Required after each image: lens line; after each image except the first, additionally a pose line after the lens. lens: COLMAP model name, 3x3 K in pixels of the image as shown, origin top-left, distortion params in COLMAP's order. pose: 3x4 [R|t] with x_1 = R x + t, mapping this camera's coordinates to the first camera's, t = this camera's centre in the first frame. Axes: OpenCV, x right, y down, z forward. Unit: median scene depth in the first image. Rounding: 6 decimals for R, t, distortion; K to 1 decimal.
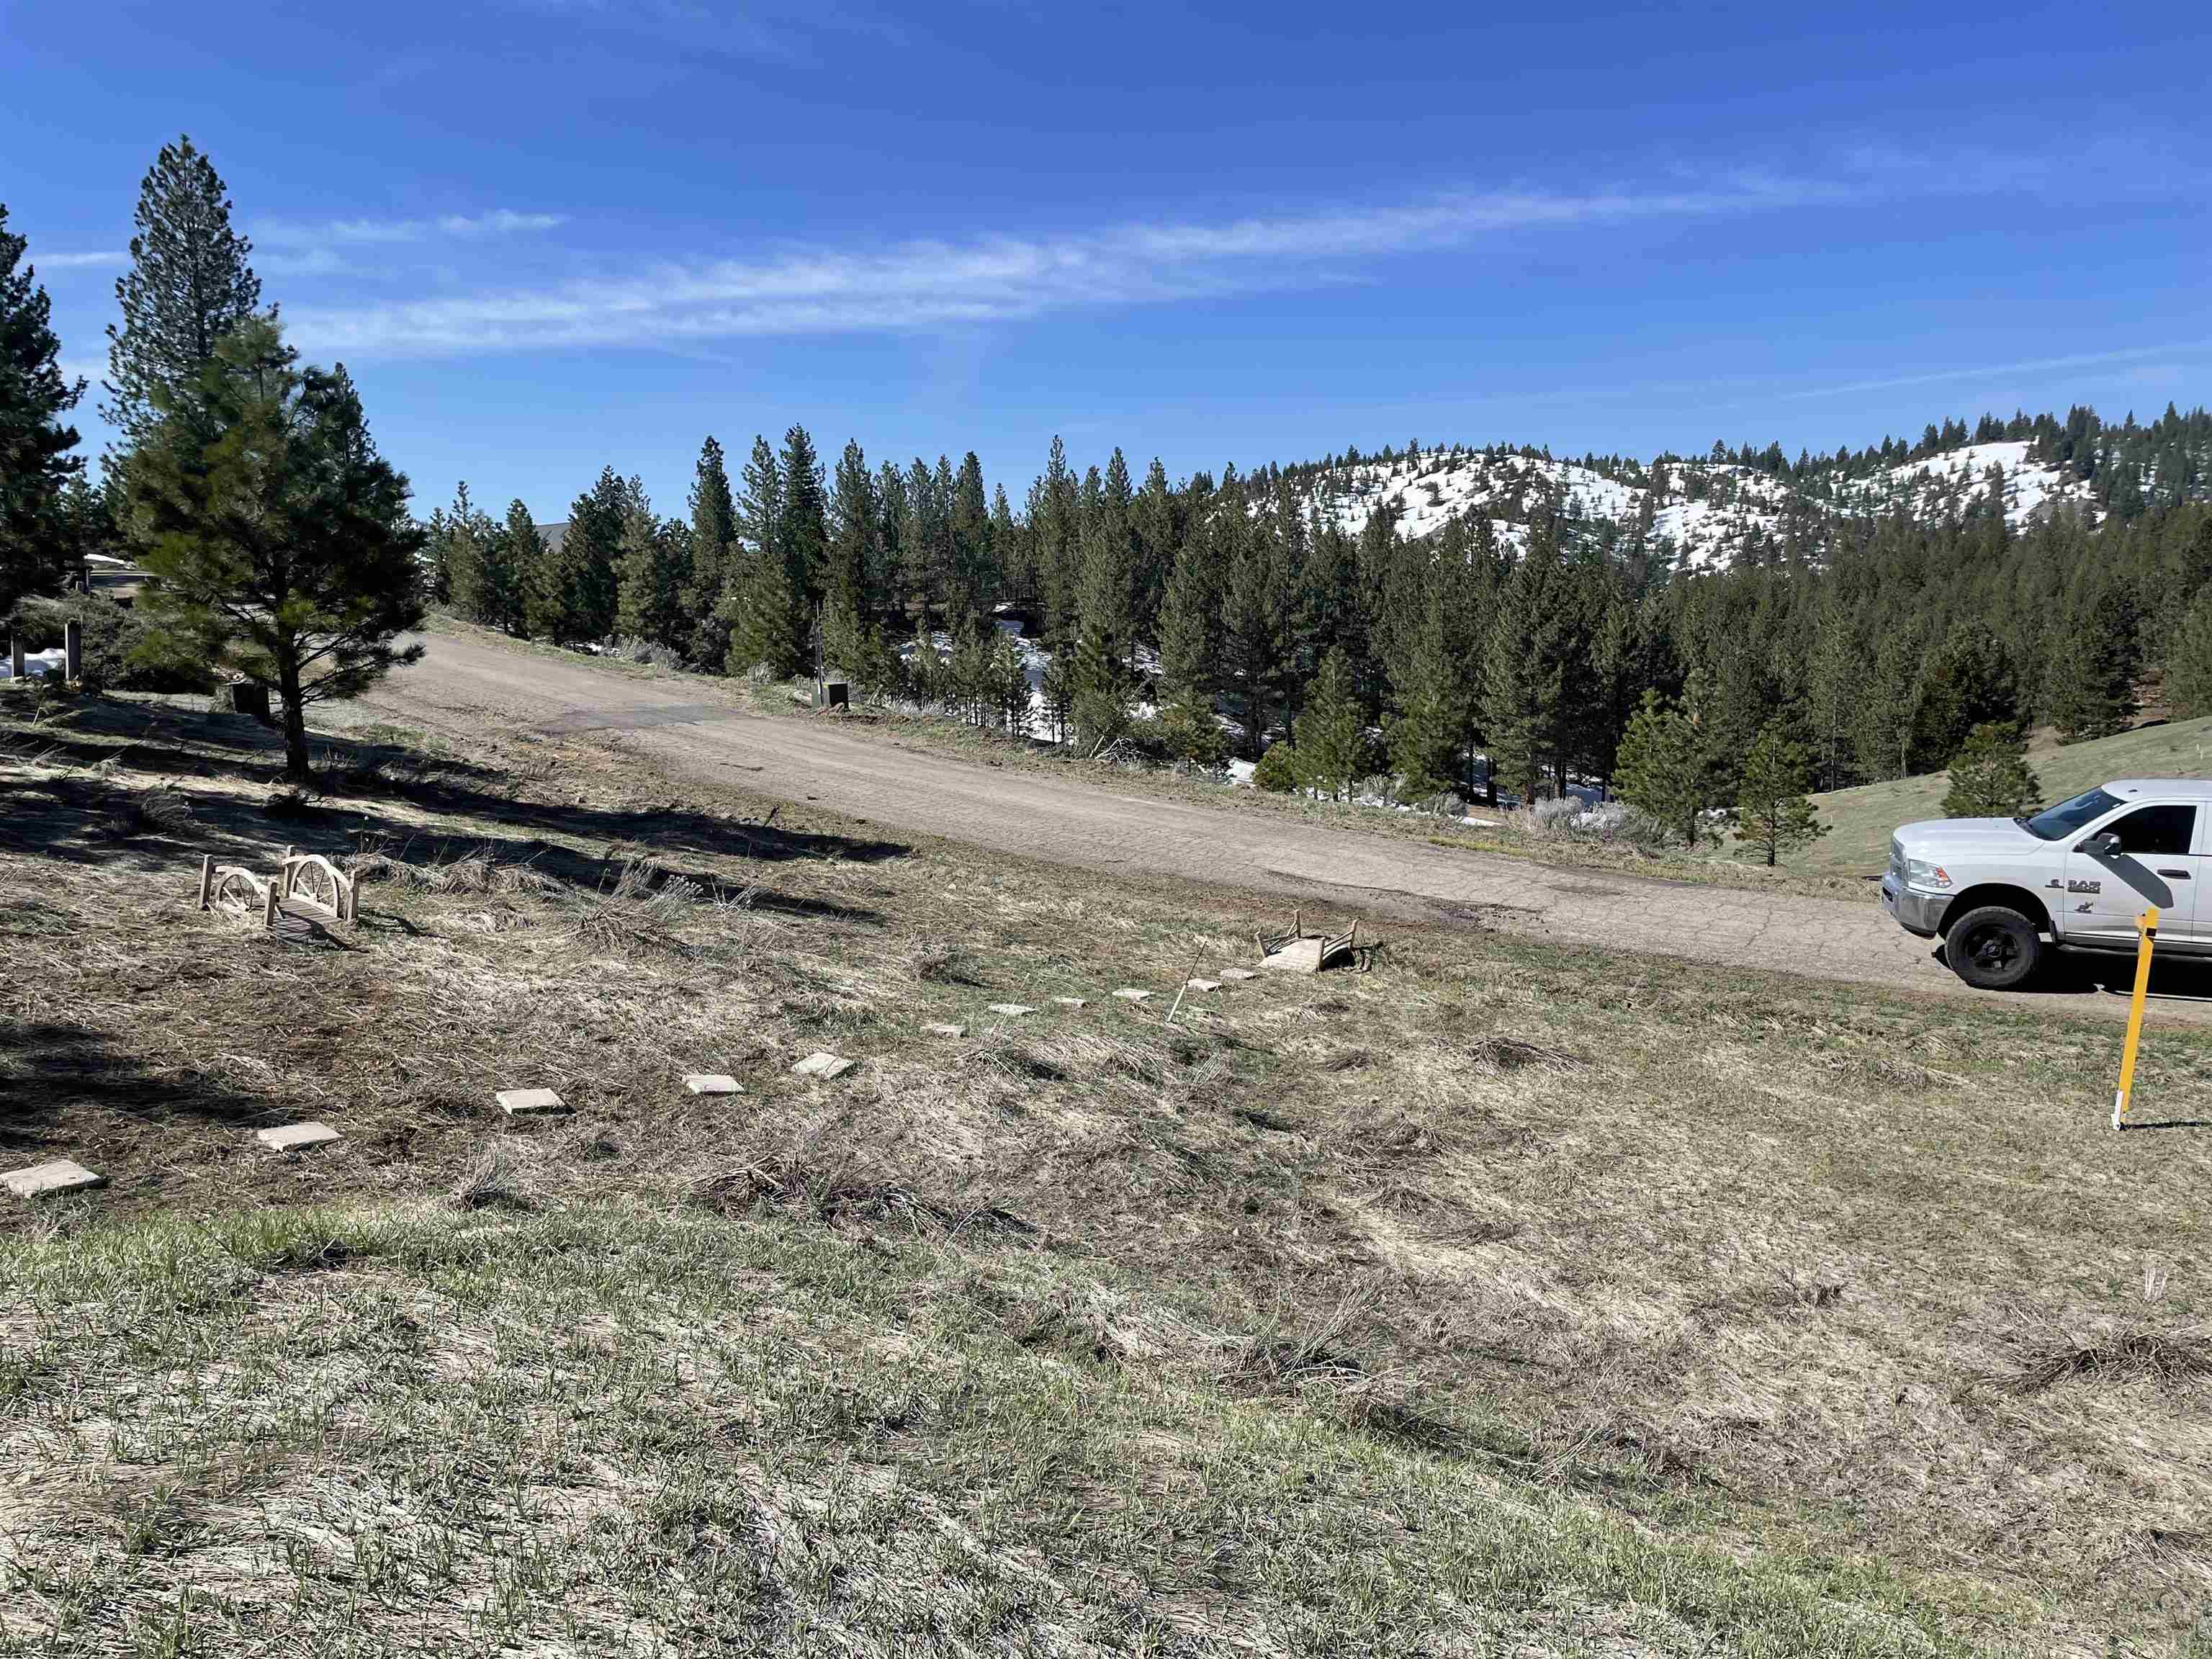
lens RADIAL K [[1656.4, 0, 1124.6], [0, 1656.4, 817.3], [0, 0, 1]] dist [0.091637, -0.118553]
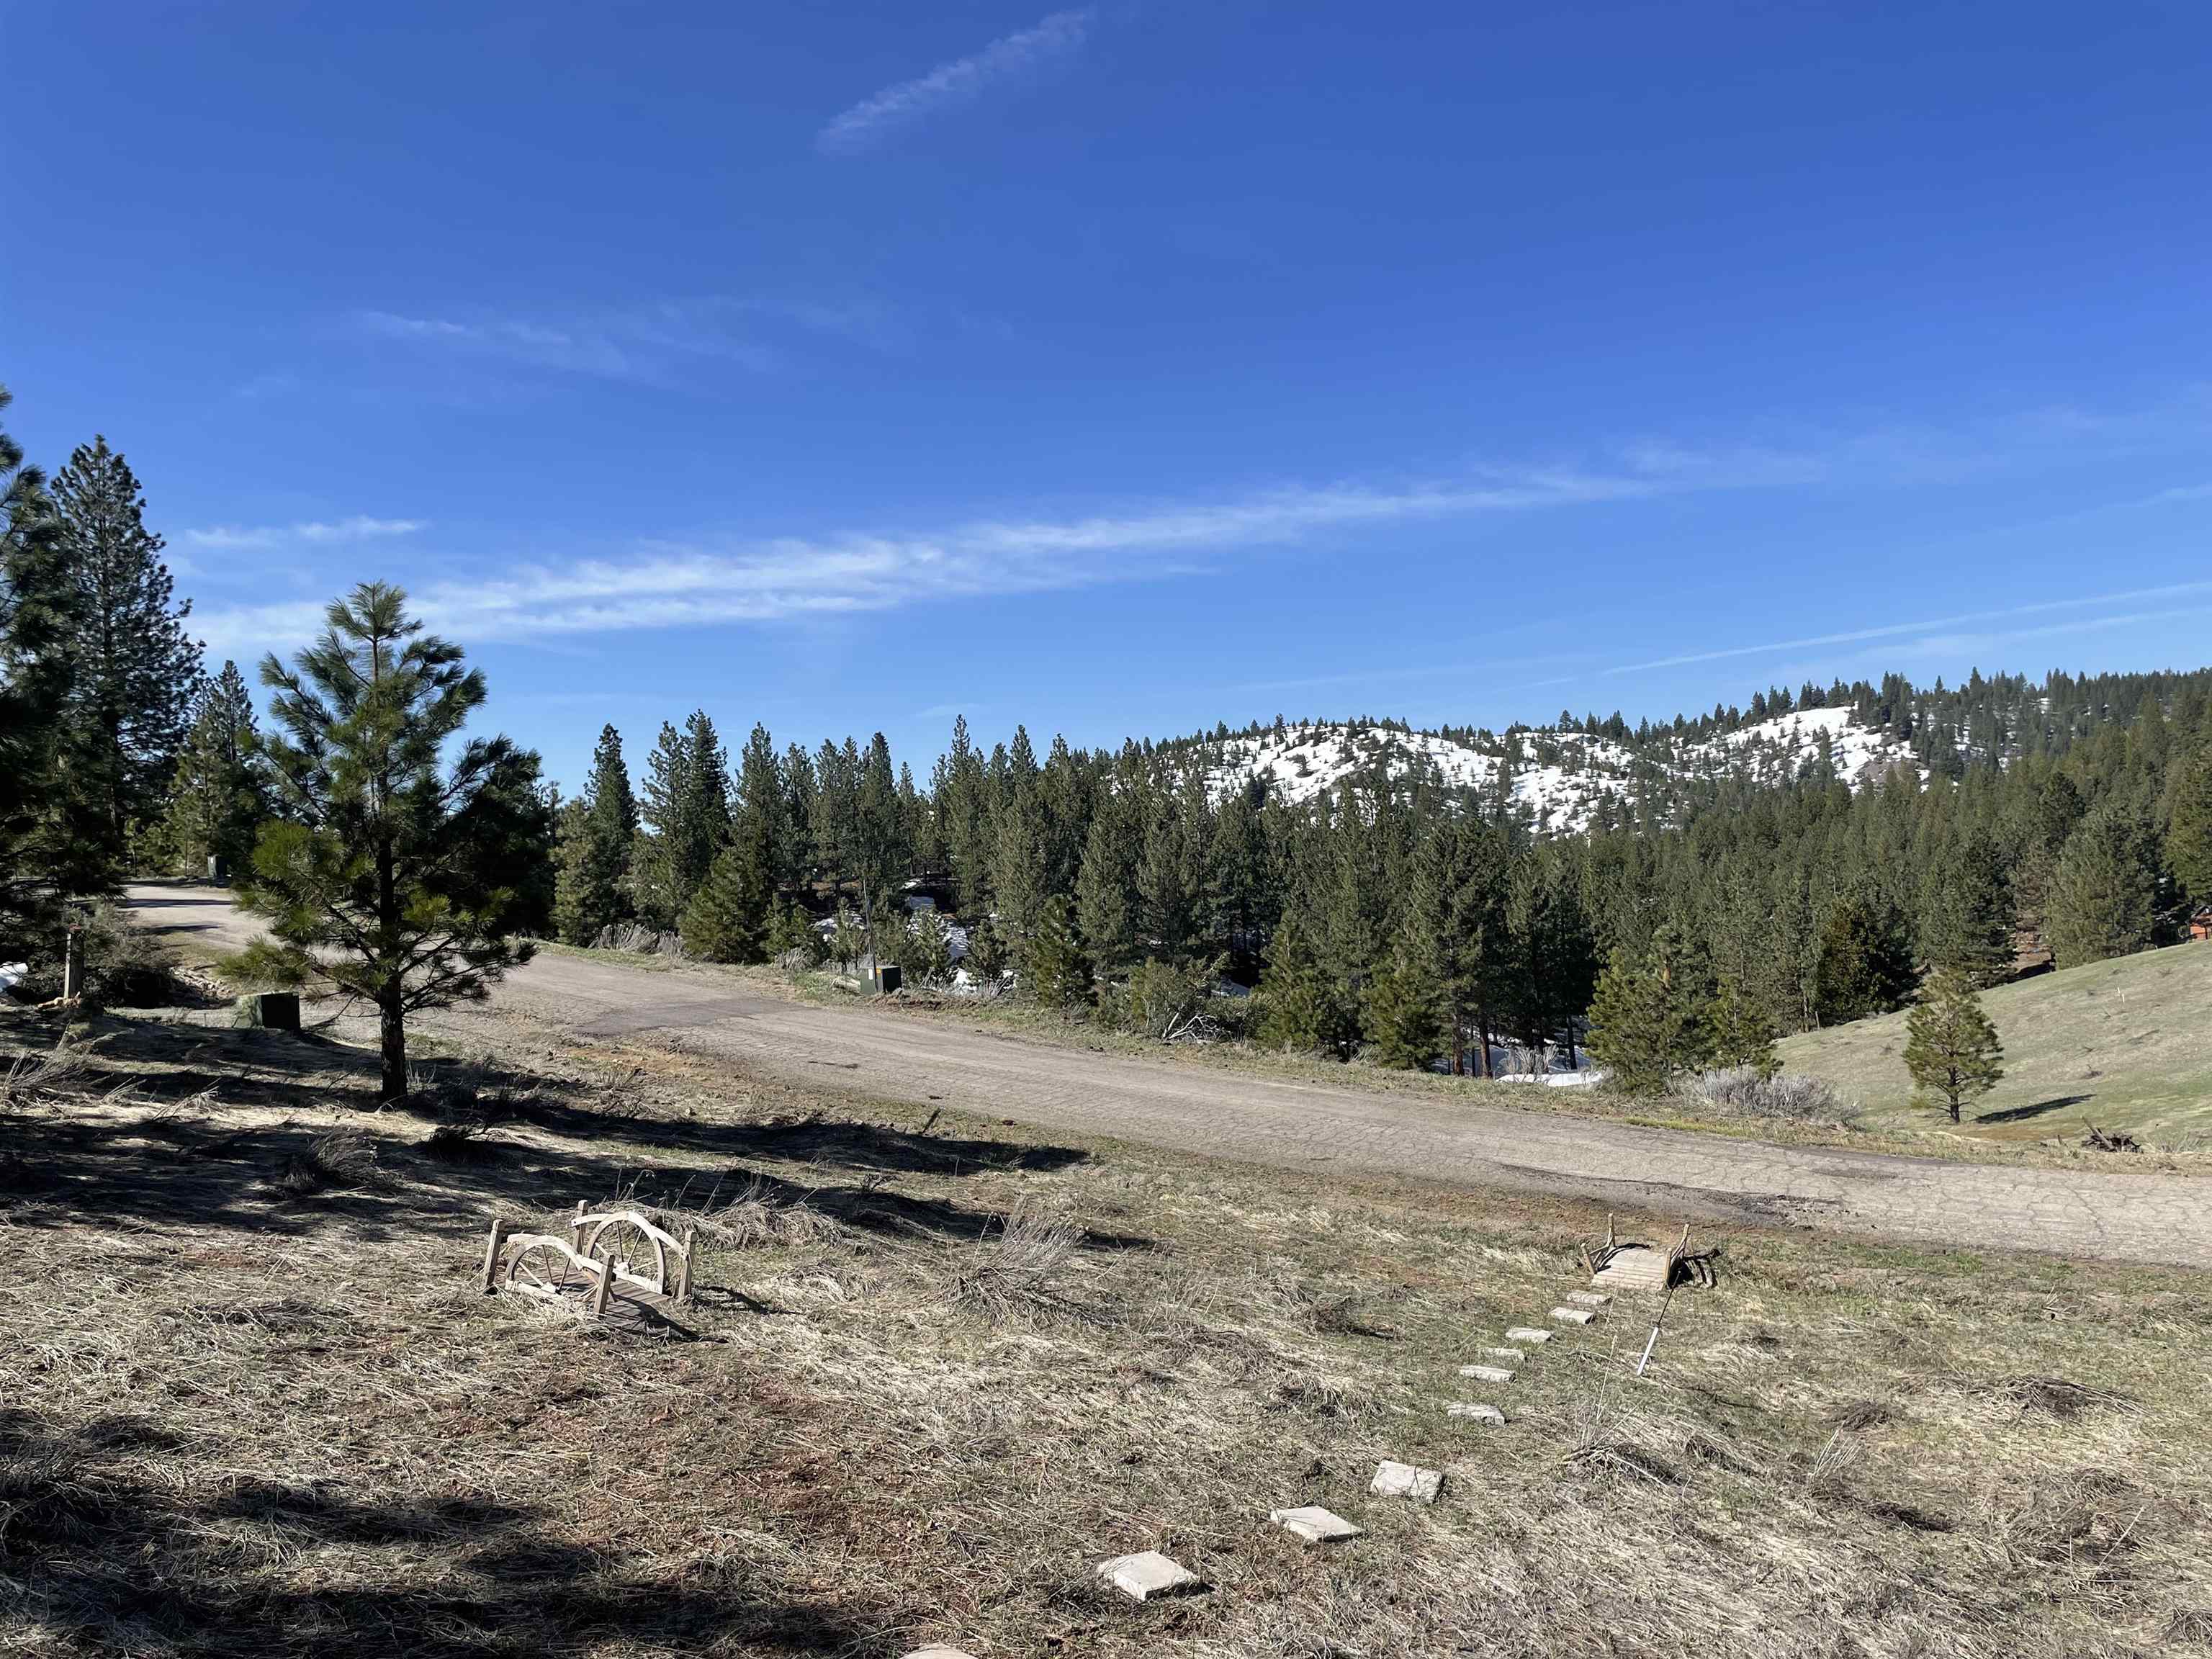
lens RADIAL K [[1656.4, 0, 1124.6], [0, 1656.4, 817.3], [0, 0, 1]] dist [0.091637, -0.118553]
pose [[0.996964, -0.025806, 0.073458, -0.021056], [0.037439, 0.986133, -0.161679, -0.001674], [-0.068267, 0.163938, 0.984106, 0.013021]]
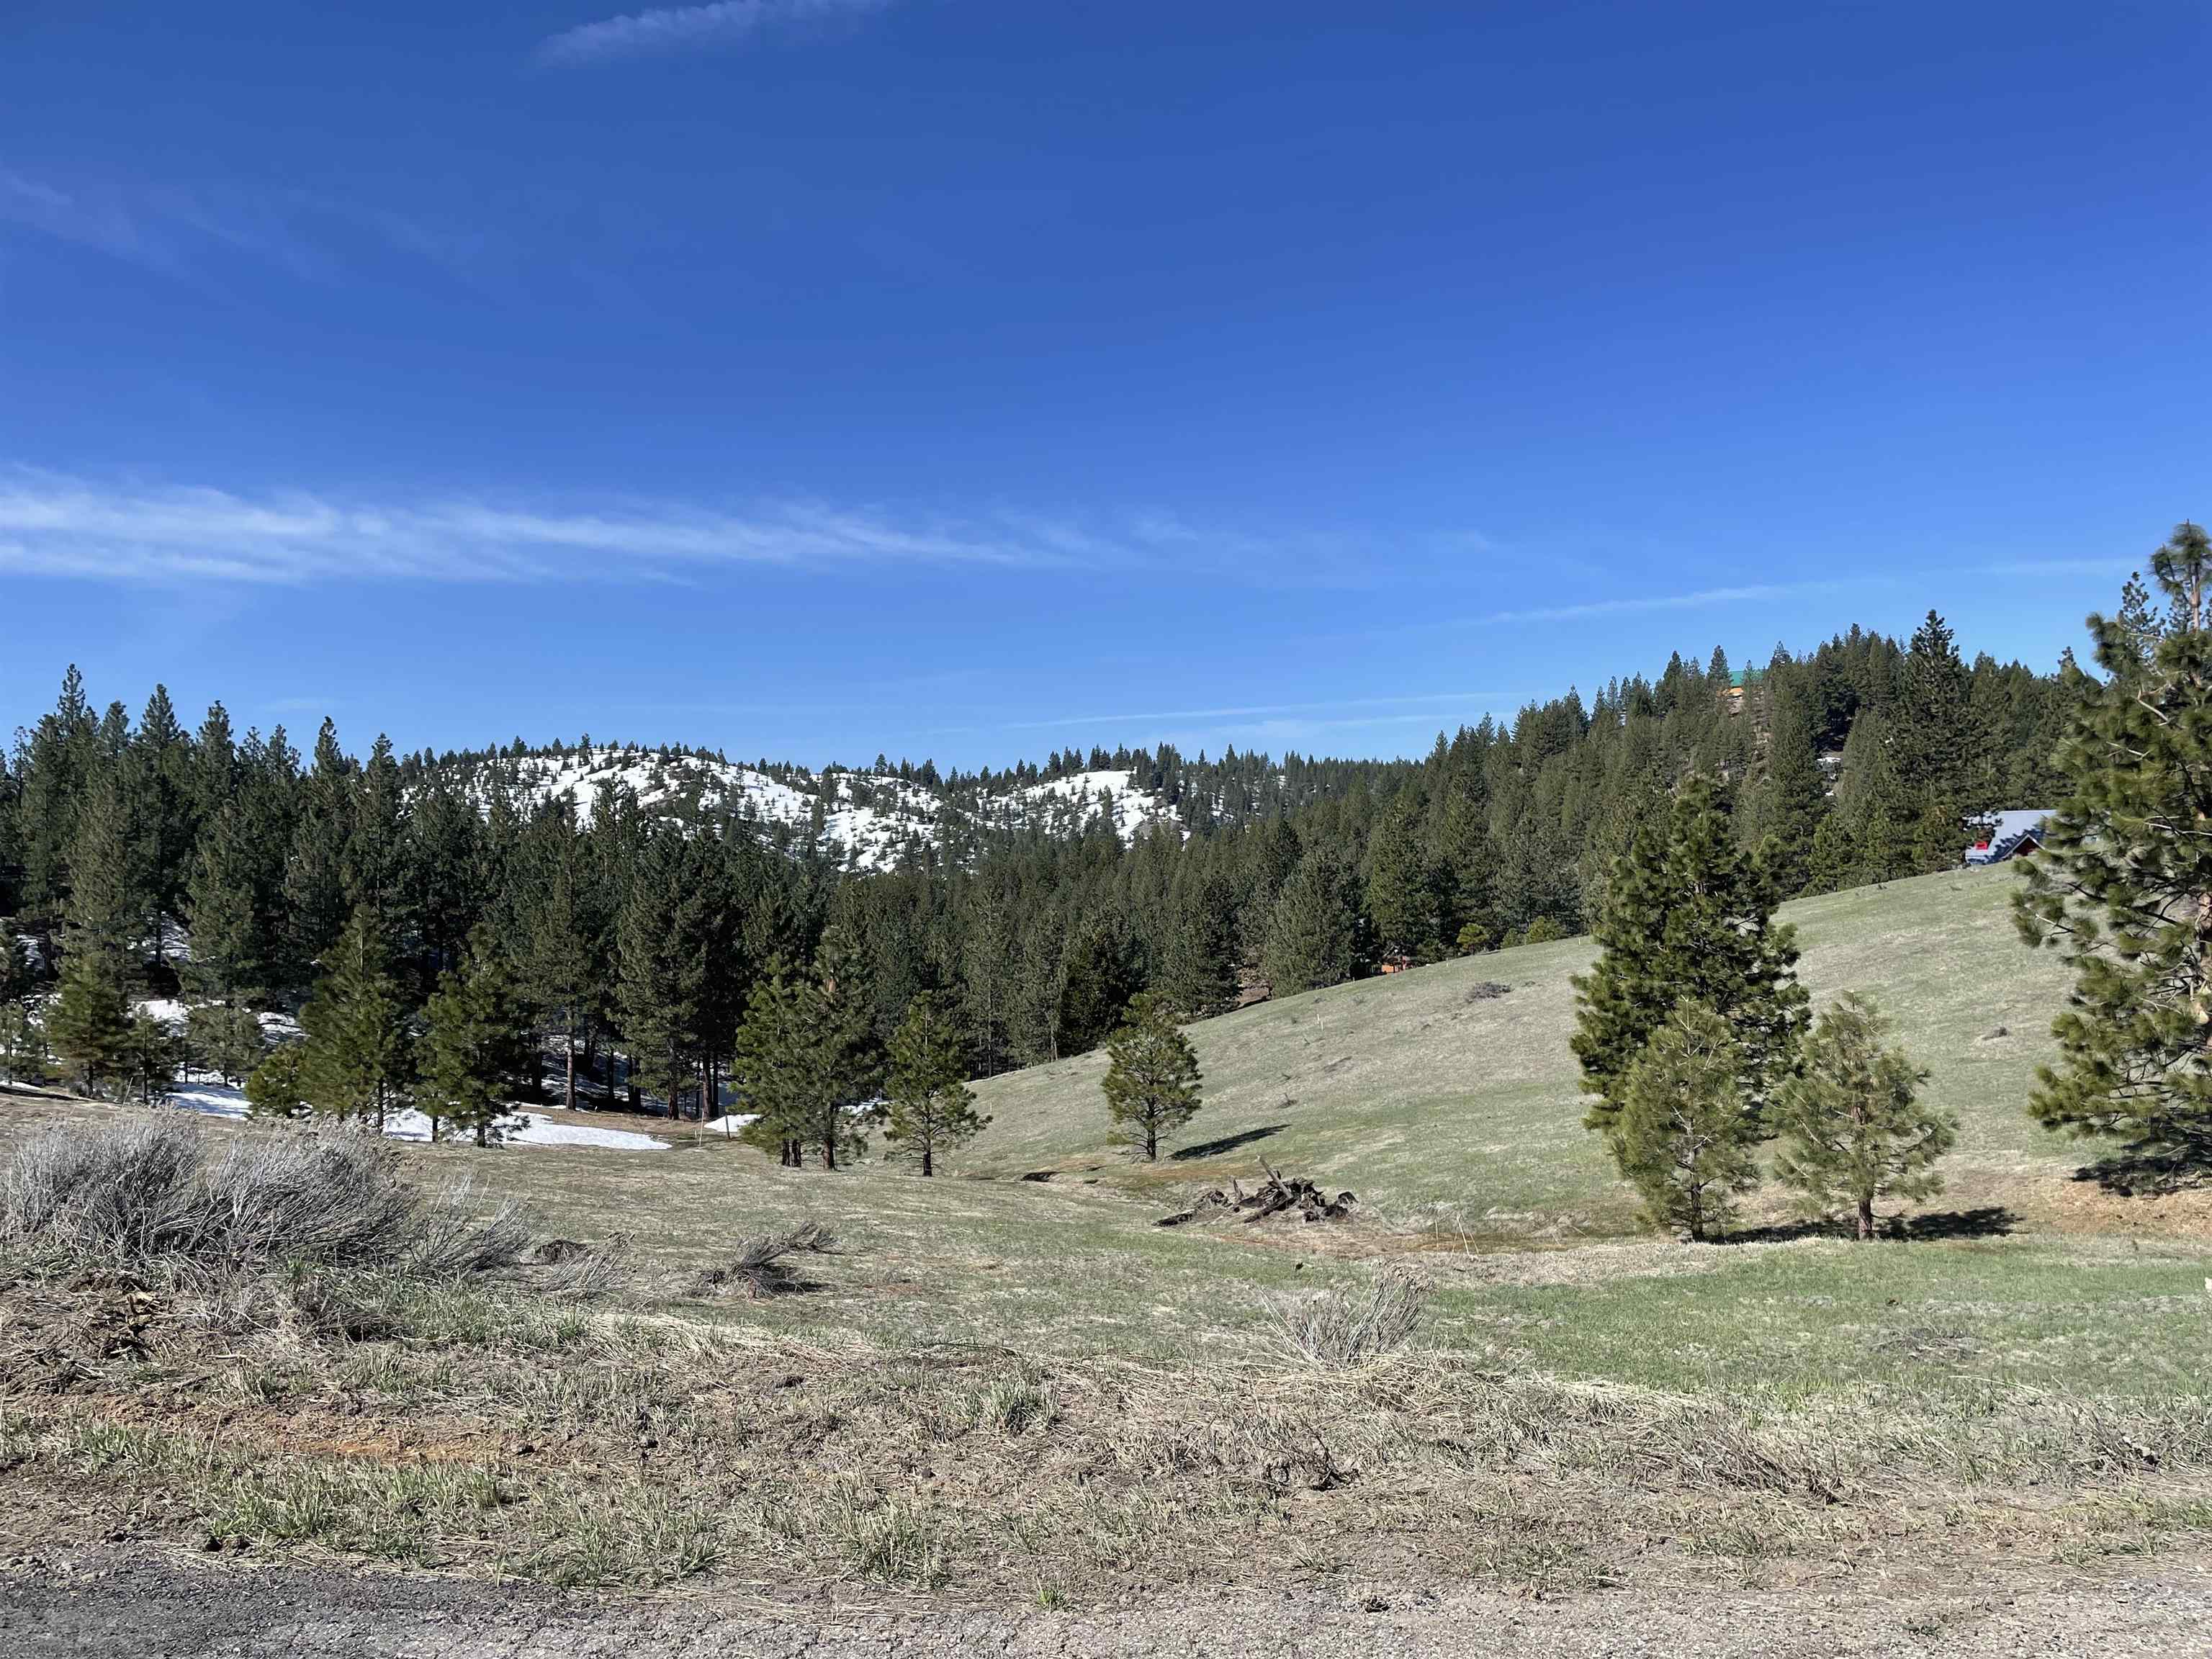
lens RADIAL K [[1656.4, 0, 1124.6], [0, 1656.4, 817.3], [0, 0, 1]] dist [0.091637, -0.118553]
pose [[0.886203, 0.032628, 0.462147, 0.041409], [0.049847, 0.985012, -0.165129, -0.000946], [-0.460608, 0.169374, 0.871294, 0.099419]]
